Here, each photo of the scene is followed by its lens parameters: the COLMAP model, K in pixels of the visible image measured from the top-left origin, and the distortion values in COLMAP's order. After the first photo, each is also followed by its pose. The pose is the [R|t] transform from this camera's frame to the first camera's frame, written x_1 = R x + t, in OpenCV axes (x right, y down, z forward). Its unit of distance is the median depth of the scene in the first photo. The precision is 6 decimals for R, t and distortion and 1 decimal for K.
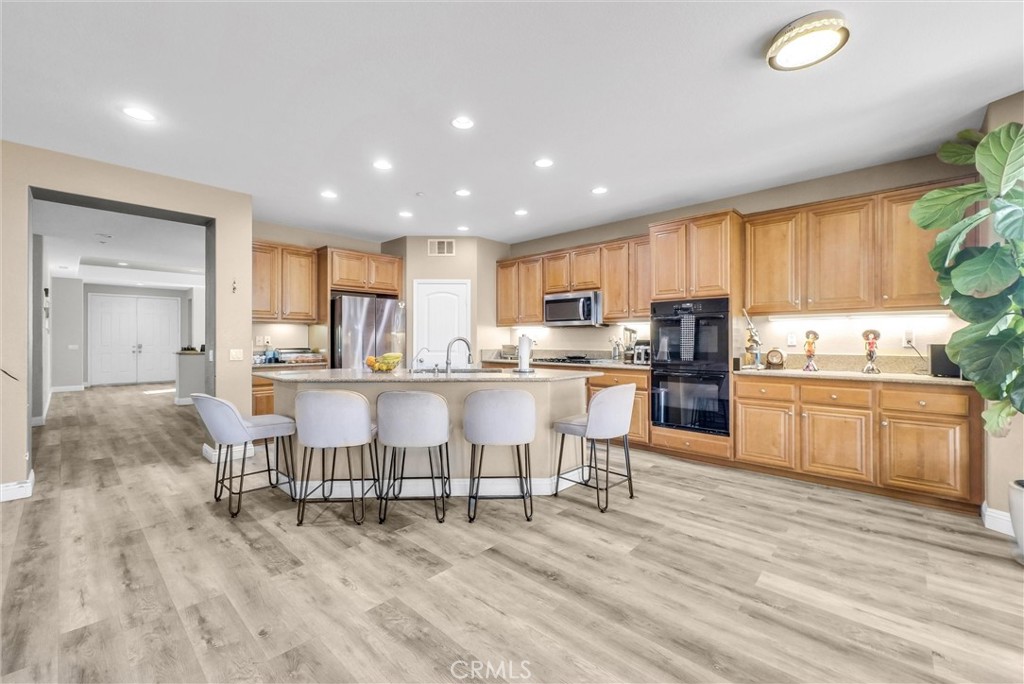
lens RADIAL K [[418.7, 0, 512.4], [0, 418.7, 341.3], [0, 0, 1]] dist [-0.001410, -0.000065]
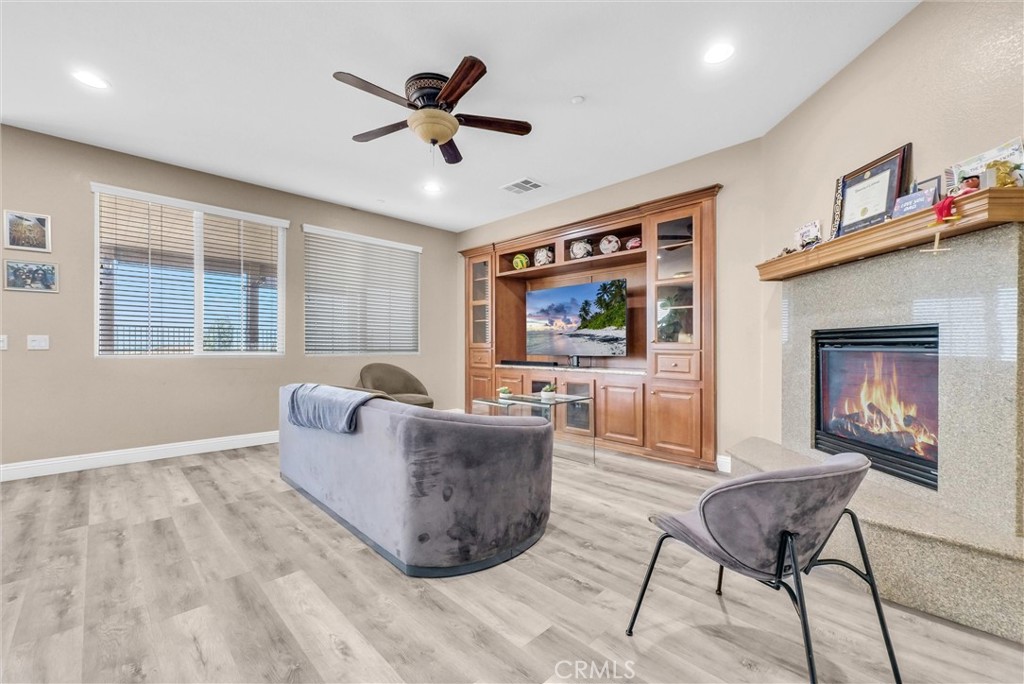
lens RADIAL K [[418.7, 0, 516.1], [0, 418.7, 348.5], [0, 0, 1]] dist [-0.001410, -0.000065]
pose [[-0.999237, -0.004097, 0.038849, -1.491267], [-0.003628, 0.999920, 0.012154, 0.068526], [-0.038896, 0.012004, -0.999171, 1.577118]]
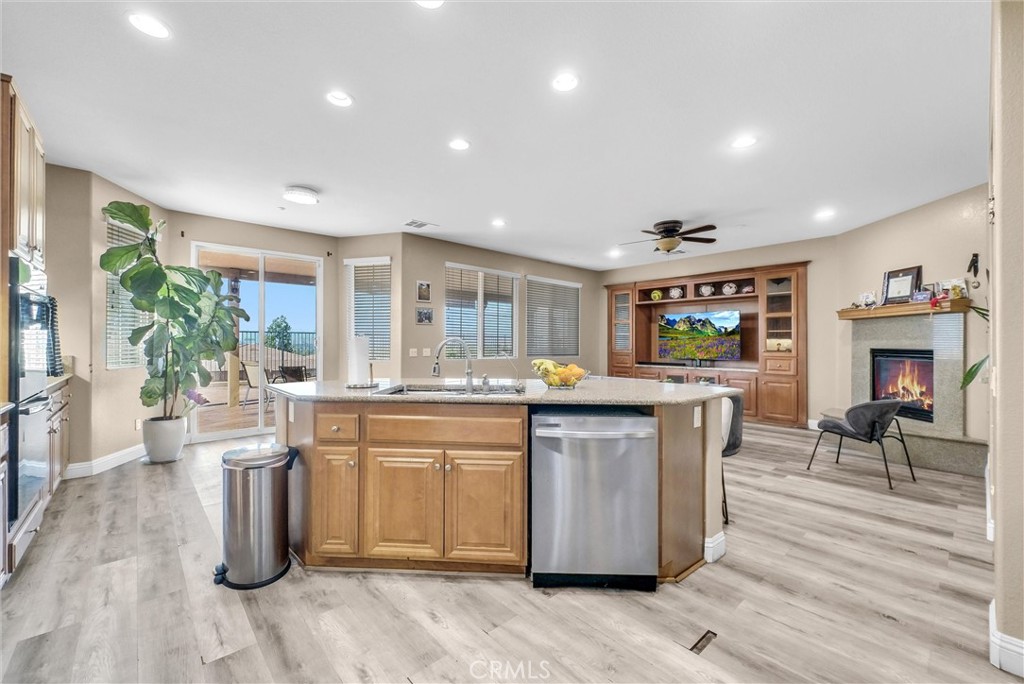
lens RADIAL K [[418.7, 0, 513.8], [0, 418.7, 342.8], [0, 0, 1]] dist [-0.001410, -0.000065]
pose [[-0.996357, -0.005332, 0.085110, -0.482160], [-0.004897, 0.999974, 0.005326, -0.011554], [-0.085136, 0.004890, -0.996357, 2.866315]]
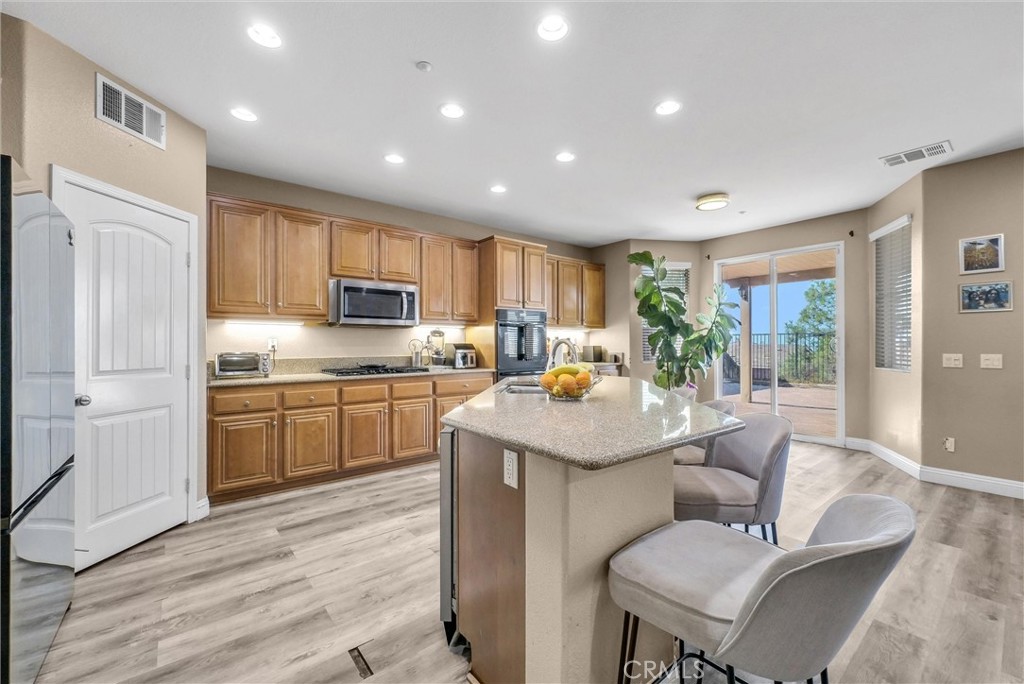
lens RADIAL K [[418.7, 0, 509.0], [0, 418.7, 341.8], [0, 0, 1]] dist [-0.001410, -0.000065]
pose [[0.144808, 0.007950, 0.989428, -1.480535], [0.004434, 0.999952, -0.008683, 0.003446], [-0.989450, 0.005645, 0.144766, 1.667133]]
